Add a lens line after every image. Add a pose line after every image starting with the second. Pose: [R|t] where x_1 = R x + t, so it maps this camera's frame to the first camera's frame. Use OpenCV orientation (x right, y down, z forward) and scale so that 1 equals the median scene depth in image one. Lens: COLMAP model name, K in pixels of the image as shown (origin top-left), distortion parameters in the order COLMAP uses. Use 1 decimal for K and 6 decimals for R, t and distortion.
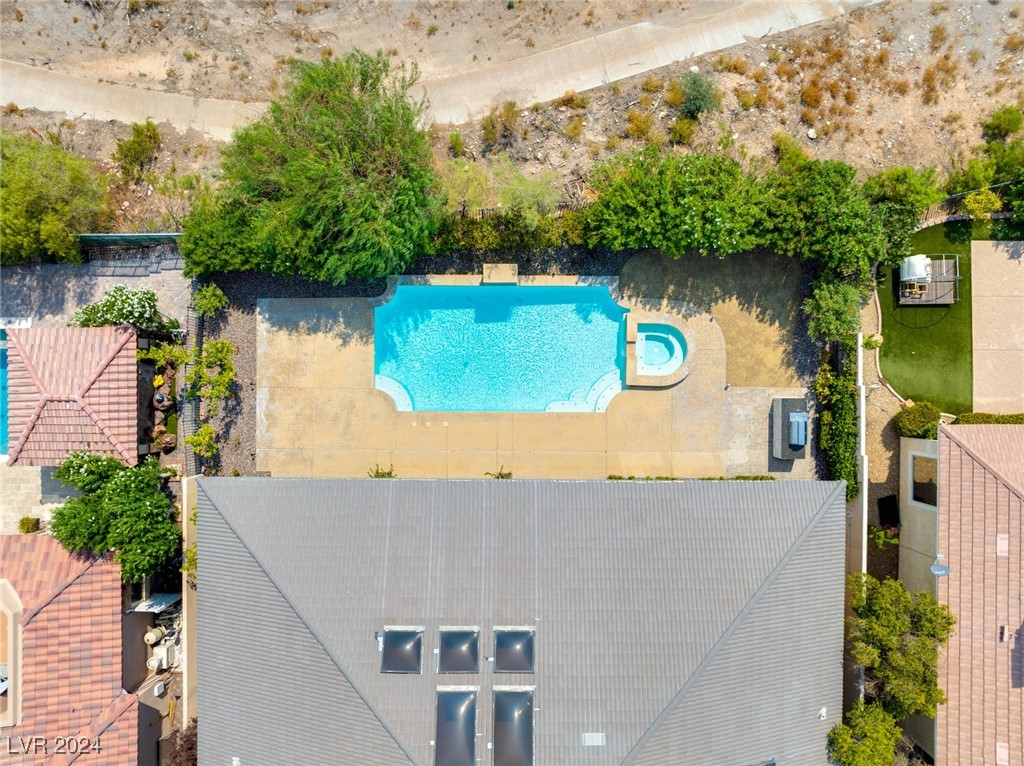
lens RADIAL K [[710.7, 0, 512.0], [0, 710.7, 383.0], [0, 0, 1]] dist [-0.041461, 0.003313]
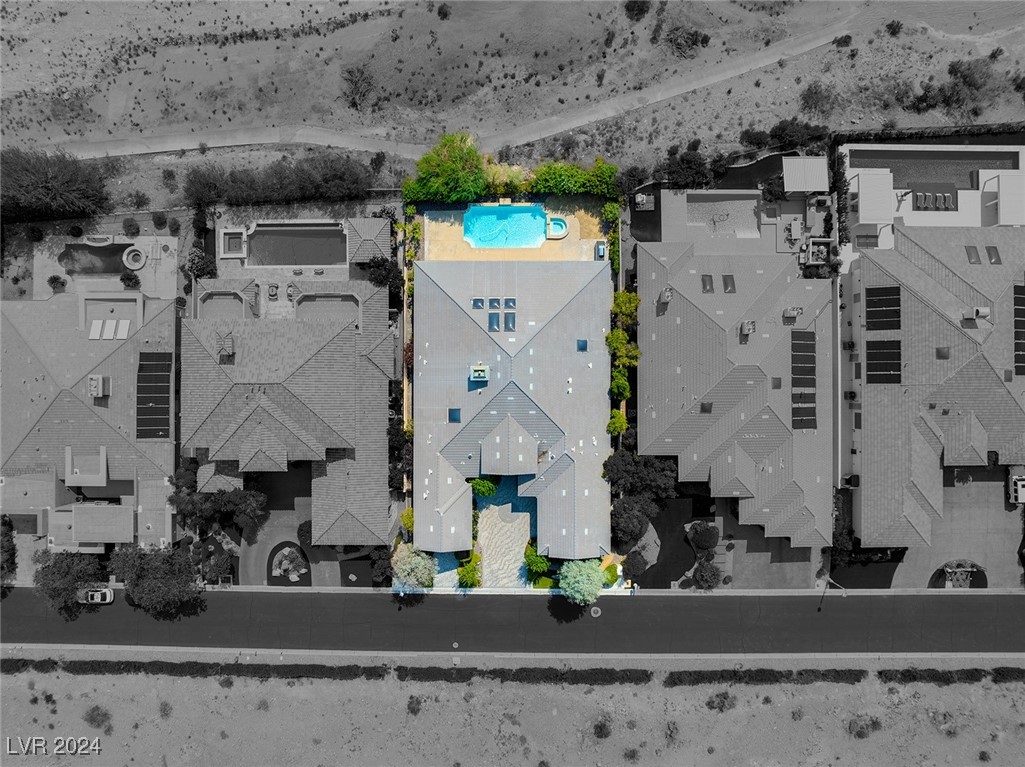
lens RADIAL K [[718.7, 0, 510.8], [0, 718.7, 378.1], [0, 0, 1]] dist [-0.042880, -0.000235]
pose [[0.999978, -0.006037, -0.002580, 0.010960], [0.006031, 0.999979, -0.002394, 0.602264], [0.002594, 0.002379, 0.999994, -2.050618]]
